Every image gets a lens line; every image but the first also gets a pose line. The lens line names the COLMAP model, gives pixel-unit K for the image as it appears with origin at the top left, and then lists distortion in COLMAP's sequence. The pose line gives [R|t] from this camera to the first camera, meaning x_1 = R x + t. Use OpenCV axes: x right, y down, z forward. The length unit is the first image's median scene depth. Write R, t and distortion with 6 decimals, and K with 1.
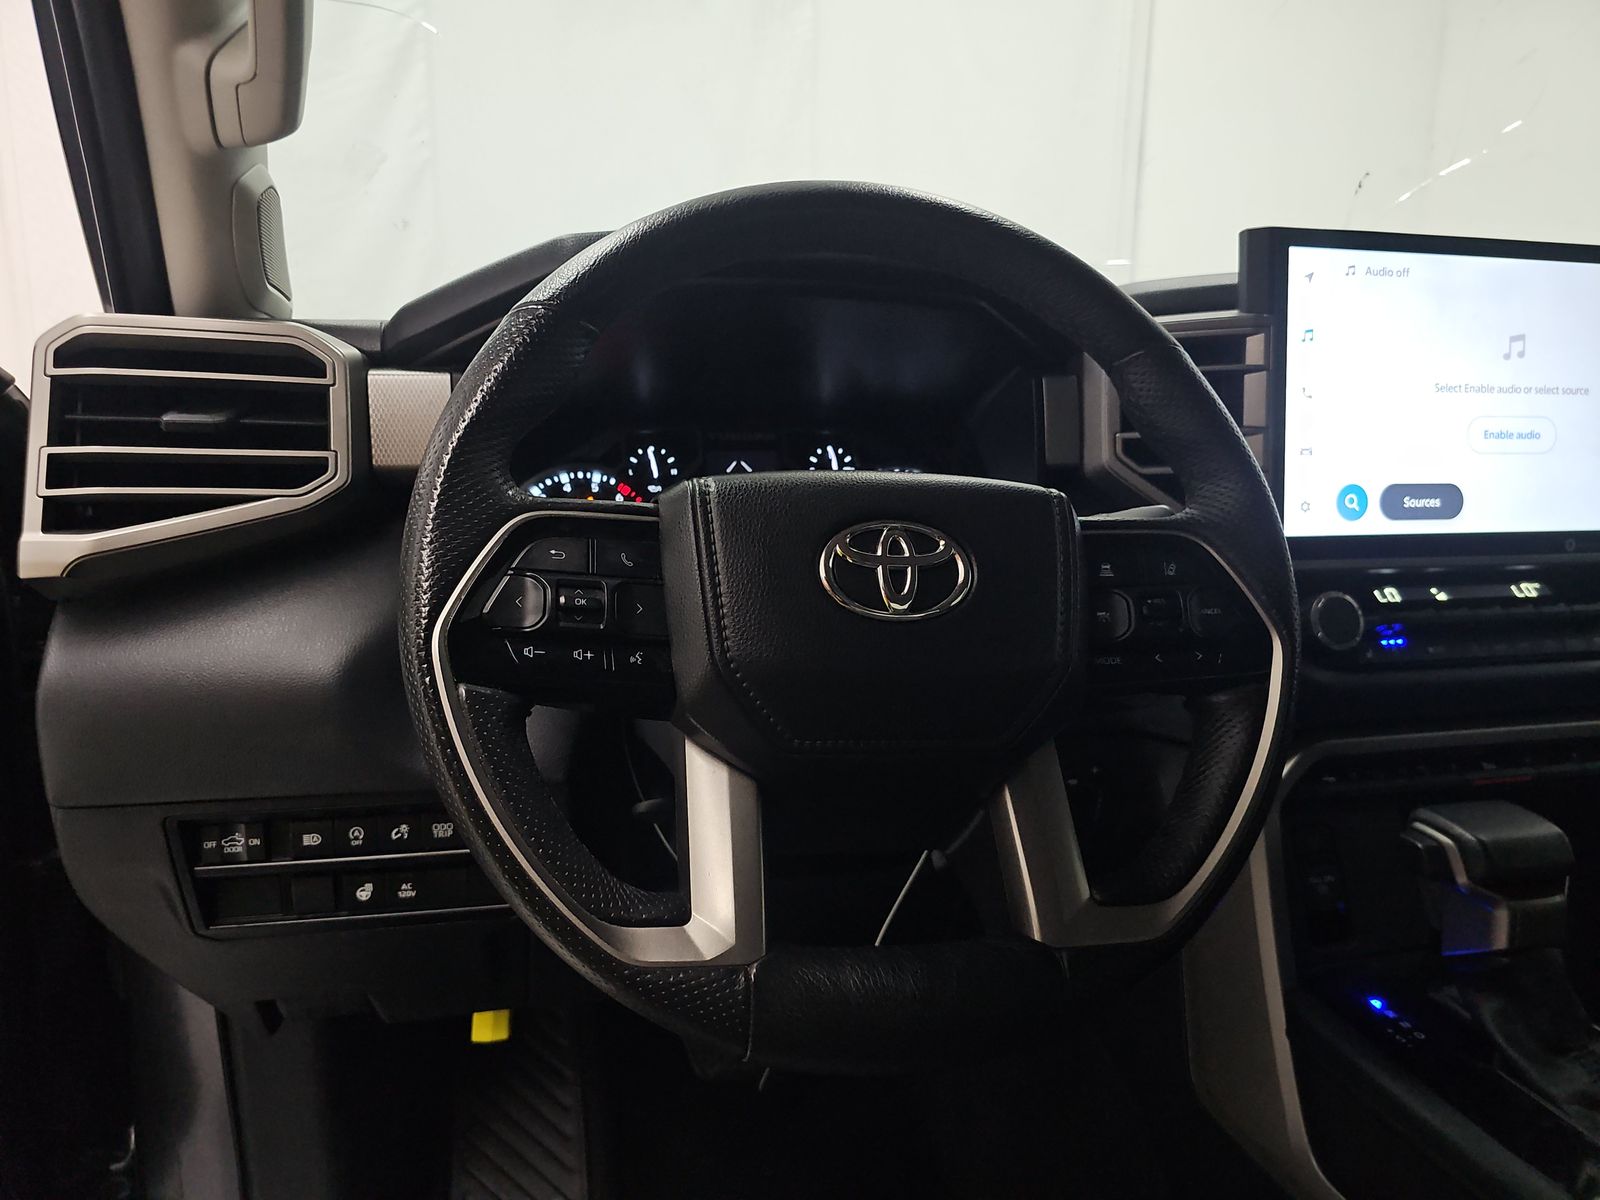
lens RADIAL K [[1074.5, 0, 777.4], [0, 1074.5, 600.4], [0, 0, 1]] dist [0.062823, -0.078236]
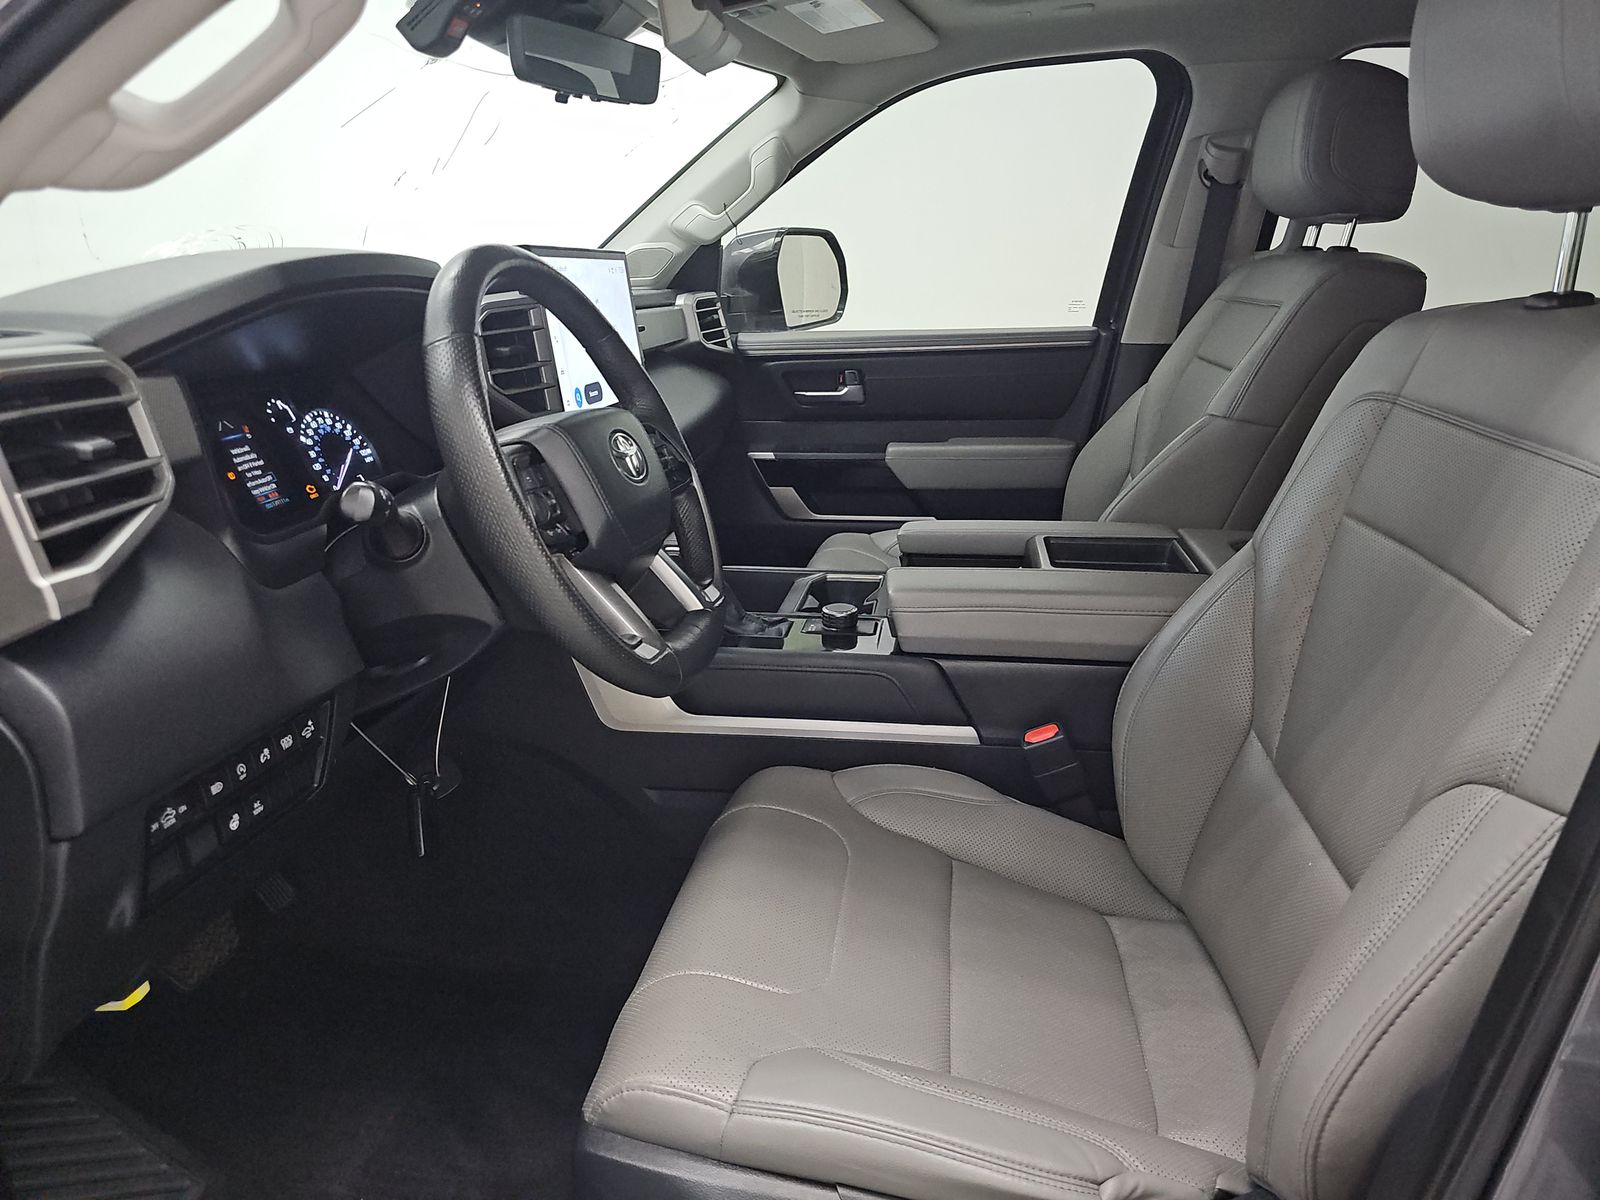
lens RADIAL K [[1034.6, 0, 807.8], [0, 1034.6, 608.4], [0, 0, 1]] dist [0.085338, -0.102394]
pose [[0.364027, -0.299109, 0.882053, -1.005379], [0.183140, 0.951529, 0.247086, -0.114605], [-0.913205, 0.071594, 0.401162, -0.052971]]
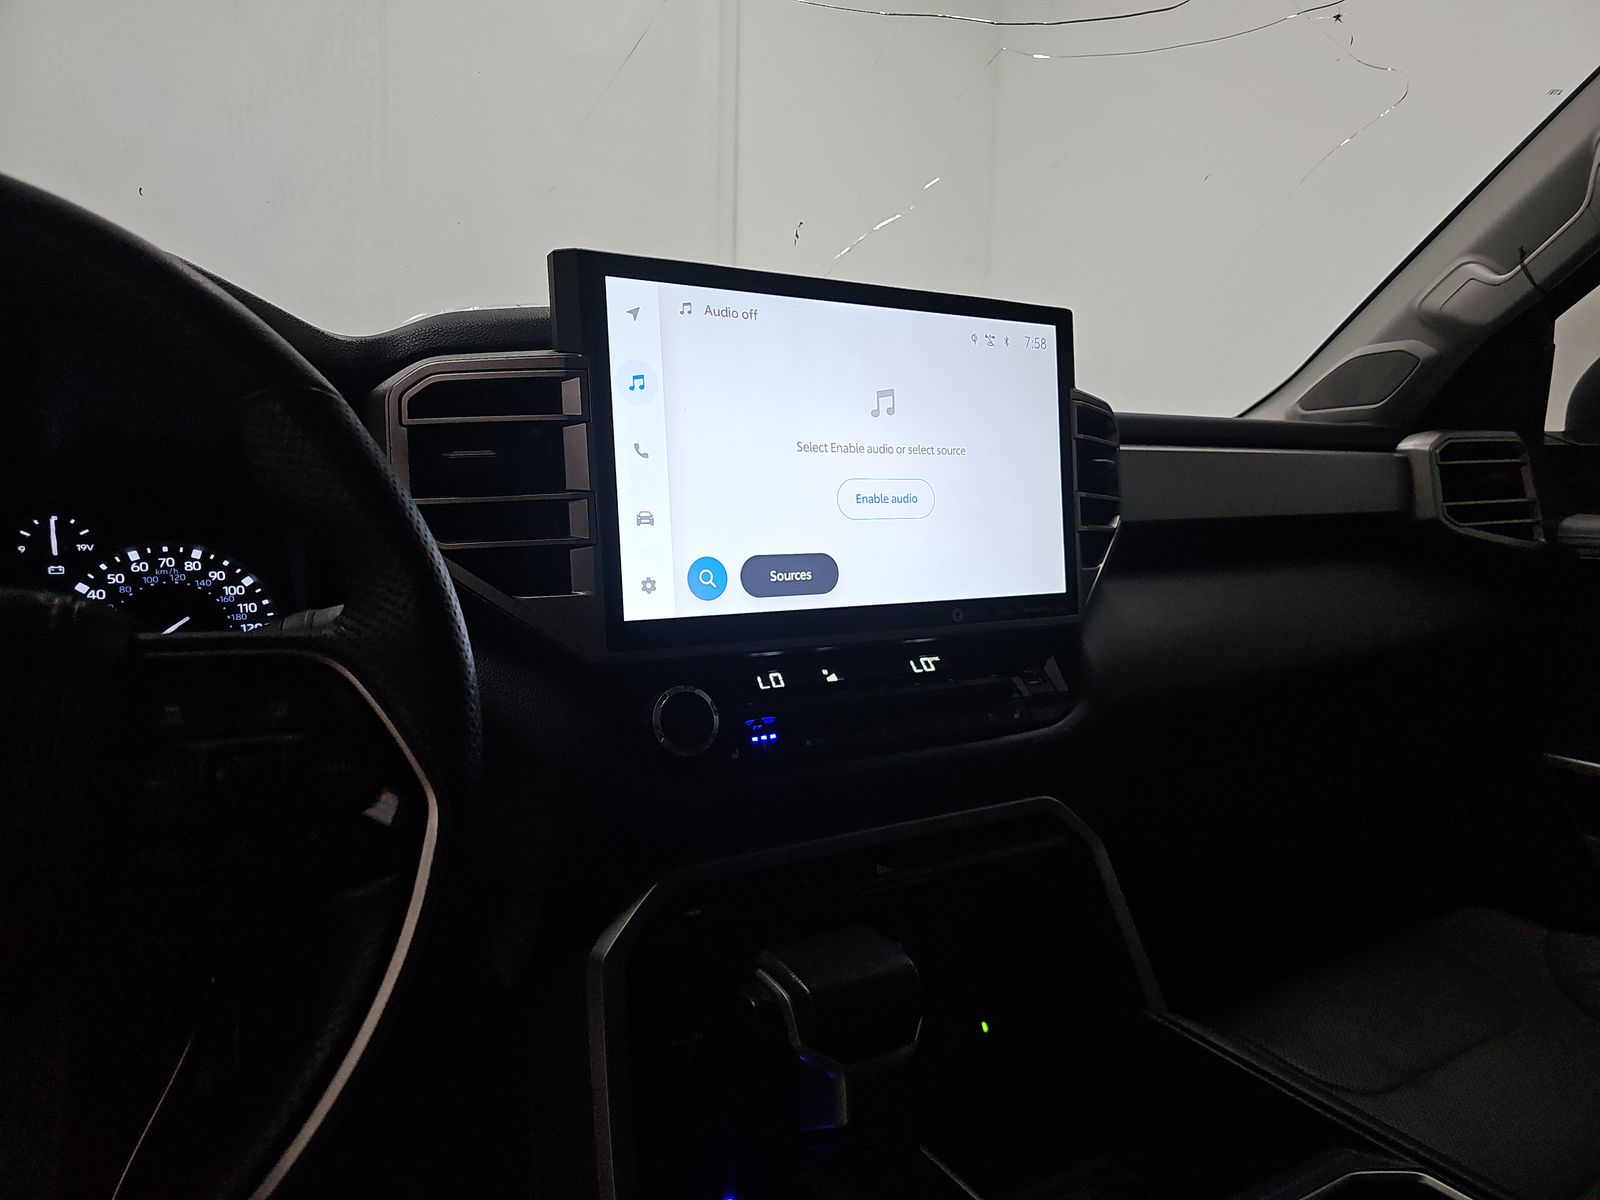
lens RADIAL K [[1034.6, 0, 807.8], [0, 1034.6, 608.4], [0, 0, 1]] dist [0.085338, -0.102394]
pose [[0.952011, -0.039293, 0.303531, 0.352444], [0.053537, 0.997814, -0.038745, -0.030687], [-0.301345, 0.053135, 0.952034, 0.200073]]
